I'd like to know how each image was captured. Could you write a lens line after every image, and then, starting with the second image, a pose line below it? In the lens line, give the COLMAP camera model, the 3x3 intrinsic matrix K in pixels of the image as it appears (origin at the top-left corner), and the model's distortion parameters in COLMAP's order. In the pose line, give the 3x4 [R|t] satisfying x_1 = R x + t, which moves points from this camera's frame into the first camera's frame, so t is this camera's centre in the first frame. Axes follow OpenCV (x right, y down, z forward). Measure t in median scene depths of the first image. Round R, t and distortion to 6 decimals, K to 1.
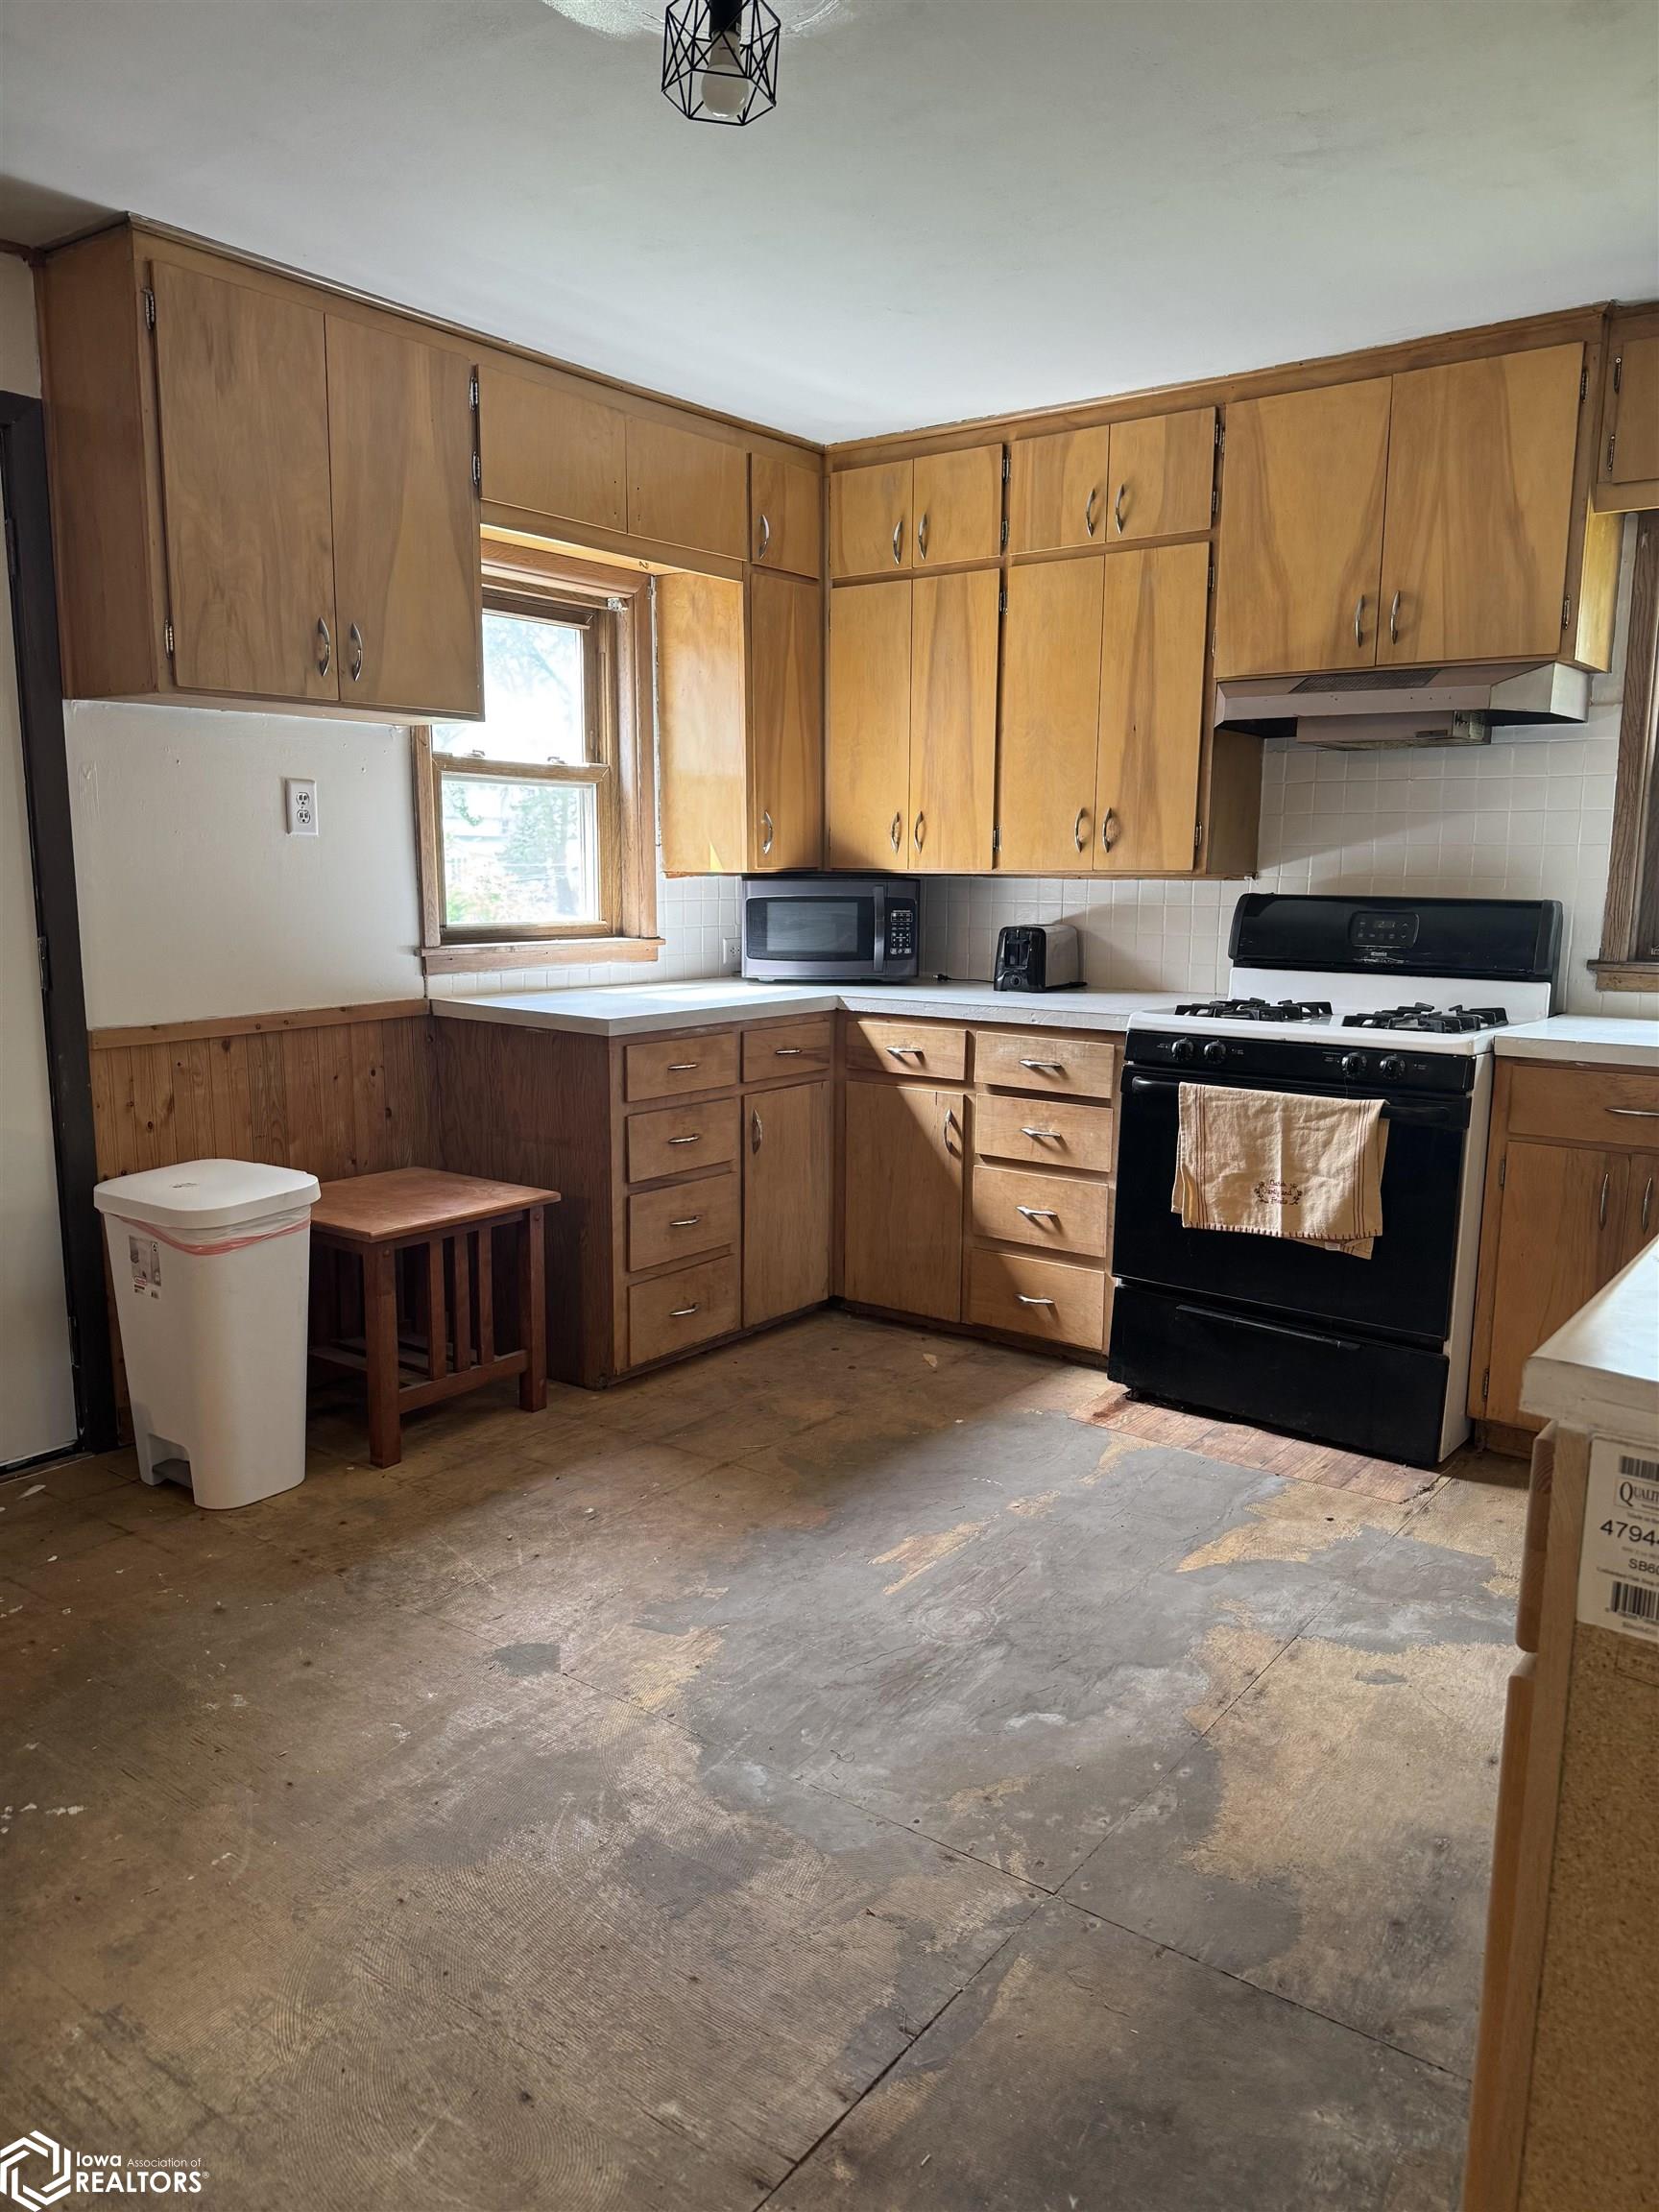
lens RADIAL K [[1553.4, 0, 823.3], [0, 1553.4, 1112.7], [0, 0, 1]] dist [0.061915, -0.082412]
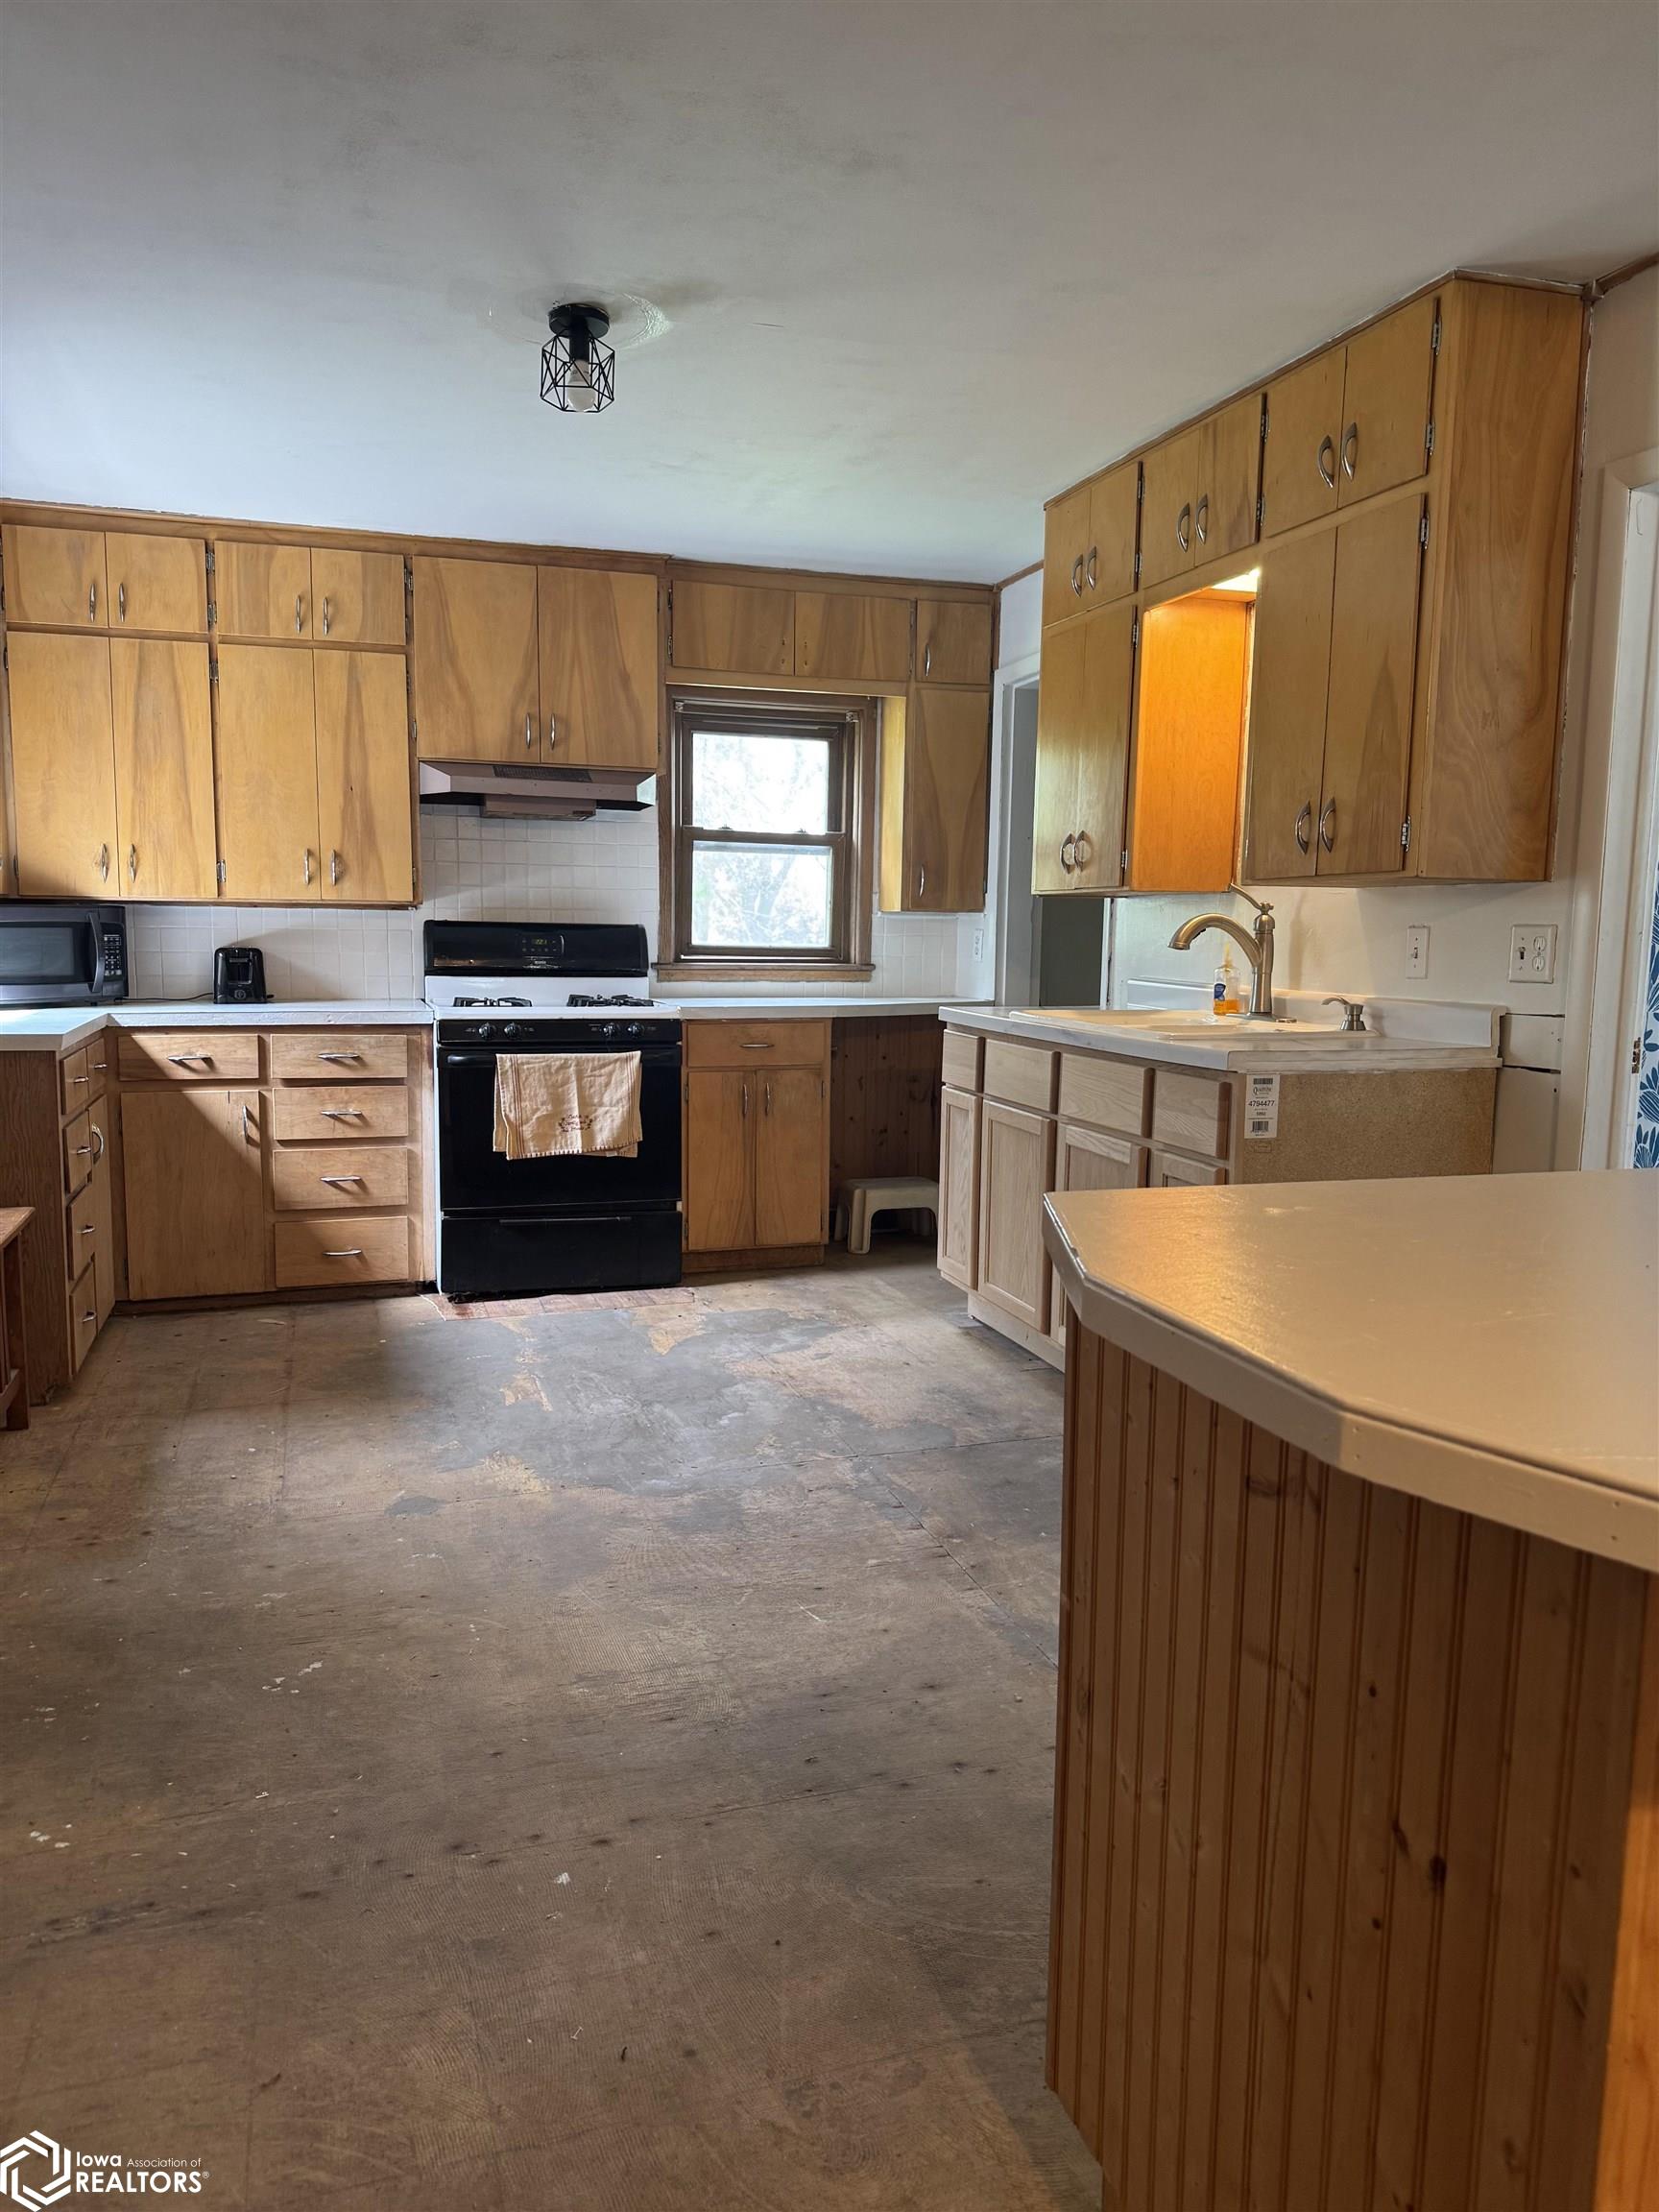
lens RADIAL K [[1553.4, 0, 825.2], [0, 1553.4, 1115.0], [0, 0, 1]] dist [0.061915, -0.082412]
pose [[0.570821, -0.101570, 0.814768, -0.774367], [0.127257, 0.991272, 0.034418, 0.024549], [-0.811153, 0.084039, 0.578764, -0.025470]]
